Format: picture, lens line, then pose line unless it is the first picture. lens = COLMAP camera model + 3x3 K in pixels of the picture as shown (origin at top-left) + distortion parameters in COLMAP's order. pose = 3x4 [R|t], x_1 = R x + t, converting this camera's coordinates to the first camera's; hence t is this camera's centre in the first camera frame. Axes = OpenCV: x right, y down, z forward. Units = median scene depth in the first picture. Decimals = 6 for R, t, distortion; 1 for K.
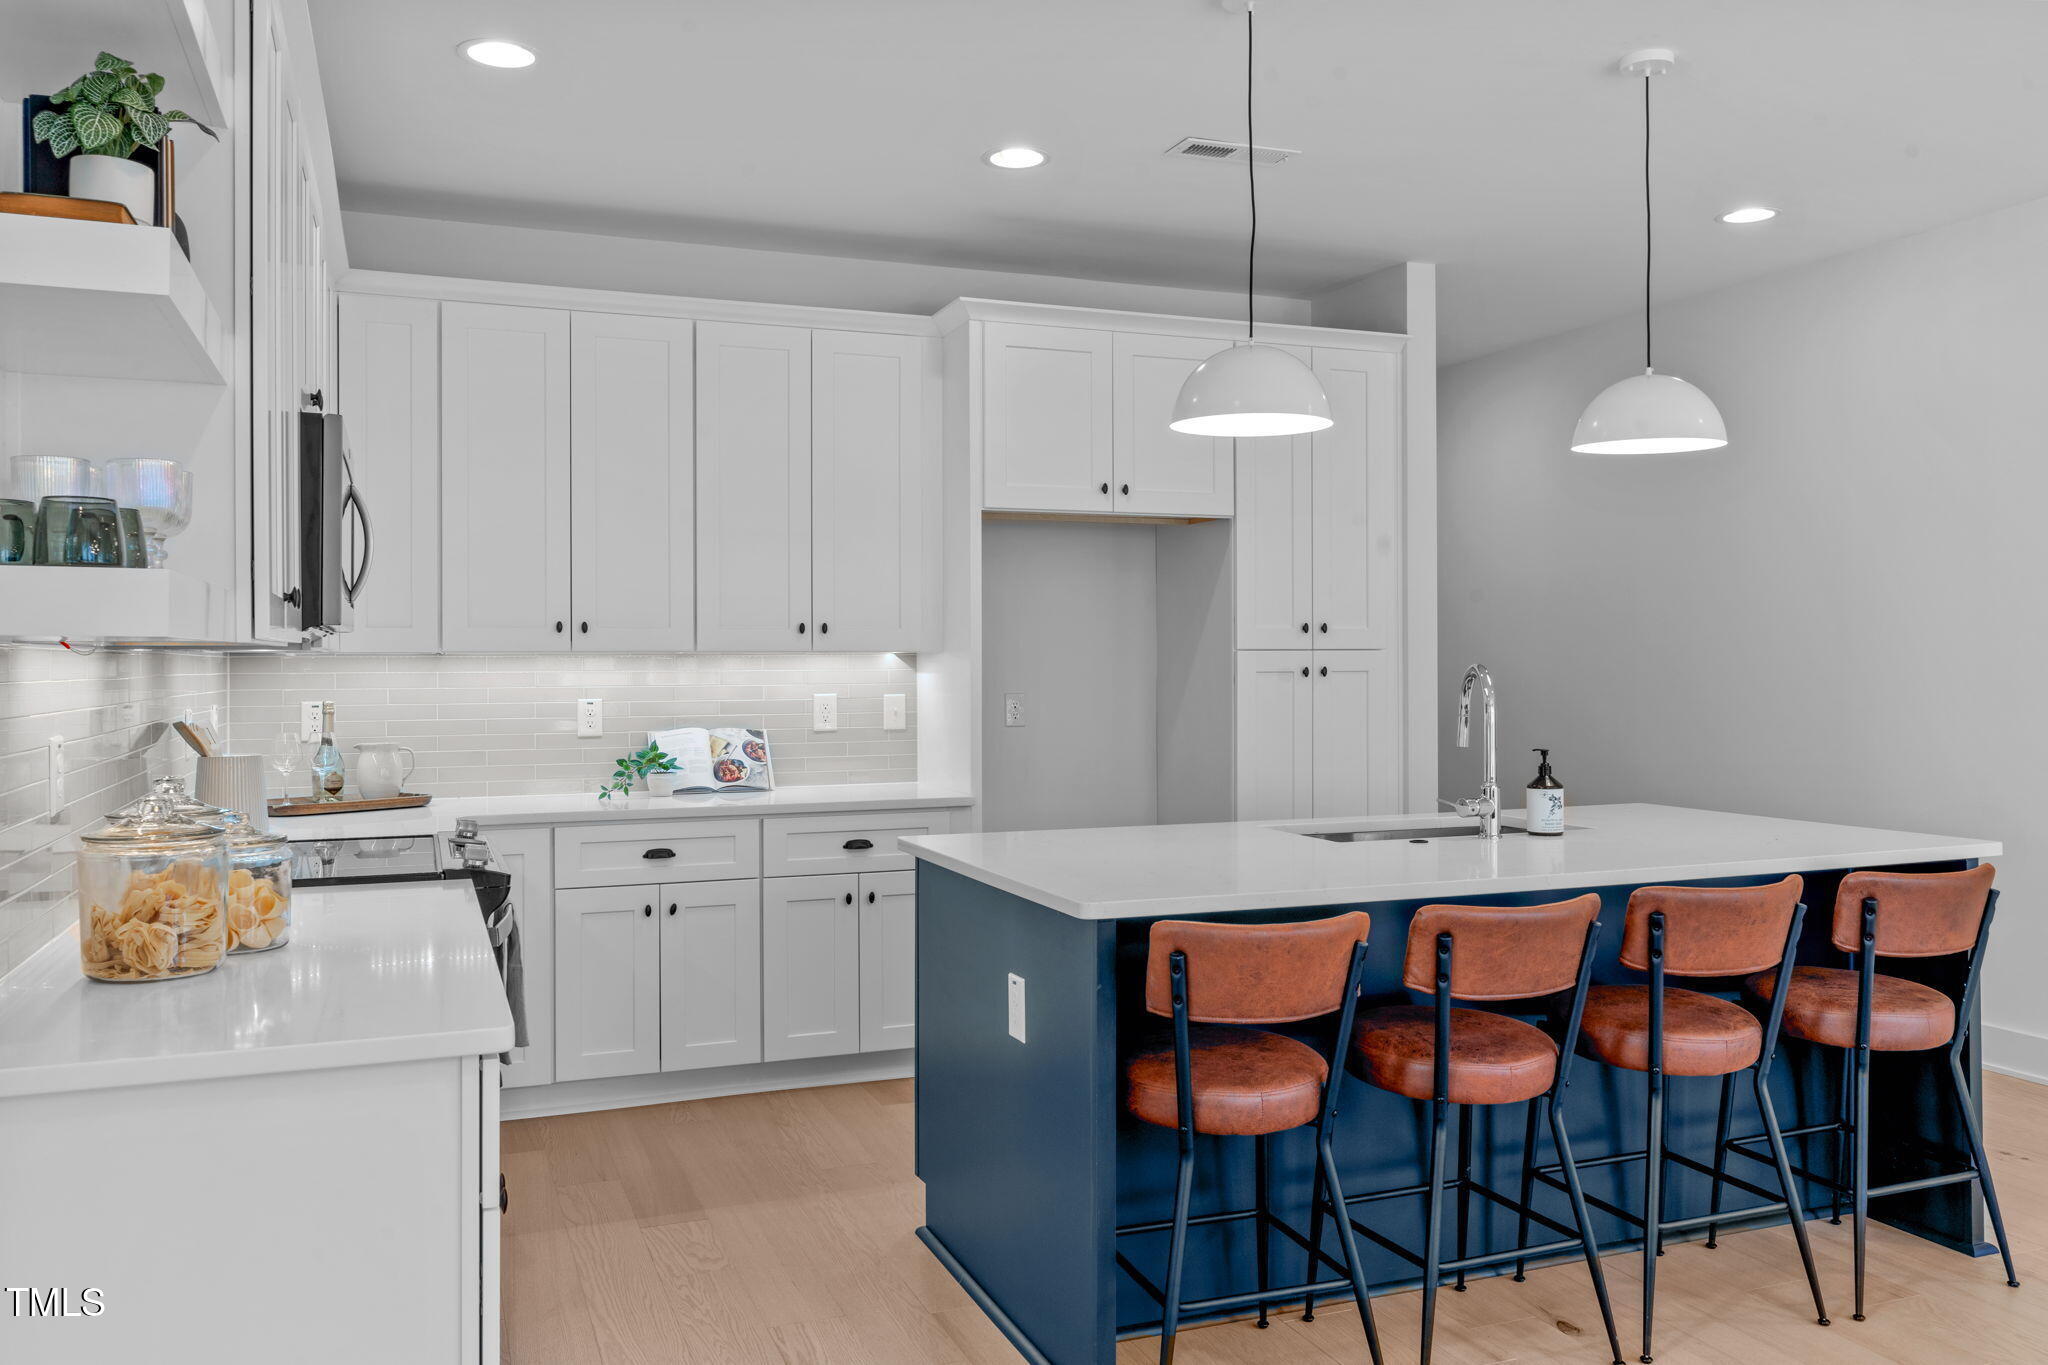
lens RADIAL K [[1575.2, 0, 1024.0], [0, 1575.2, 672.0], [0, 0, 1]] dist [0.009880, 0.006444]
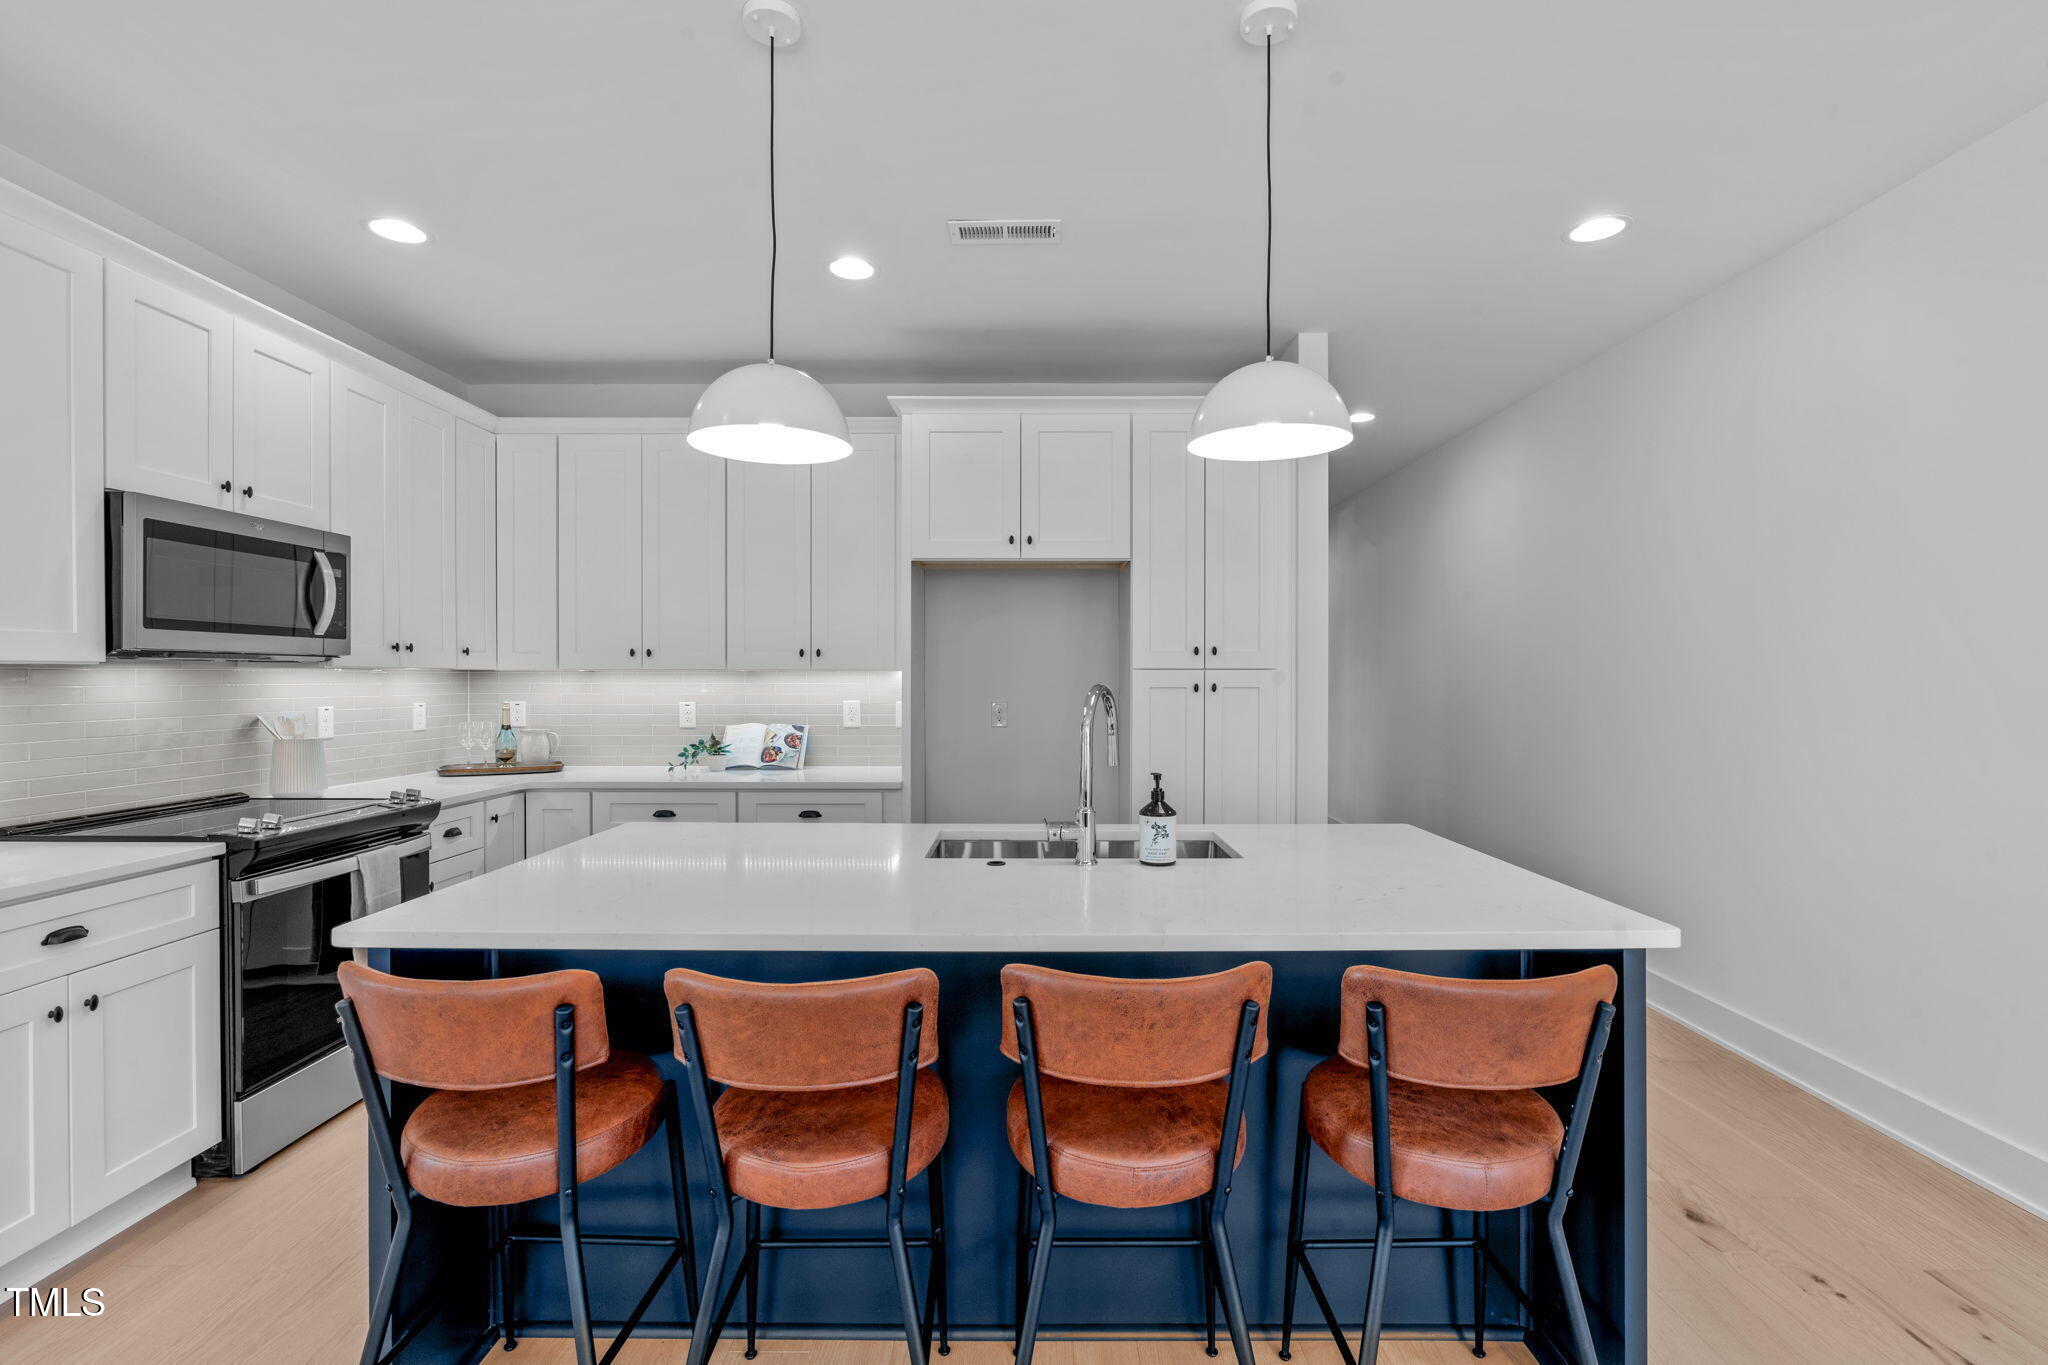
lens RADIAL K [[911.4, 0, 1025.6], [0, 911.4, 686.5], [0, 0, 1]] dist [-0.001500, 0.000179]
pose [[0.929318, 0.009029, -0.369170, 0.337671], [-0.007592, 0.999957, 0.005347, -0.004239], [0.369202, -0.002166, 0.929347, 0.339316]]
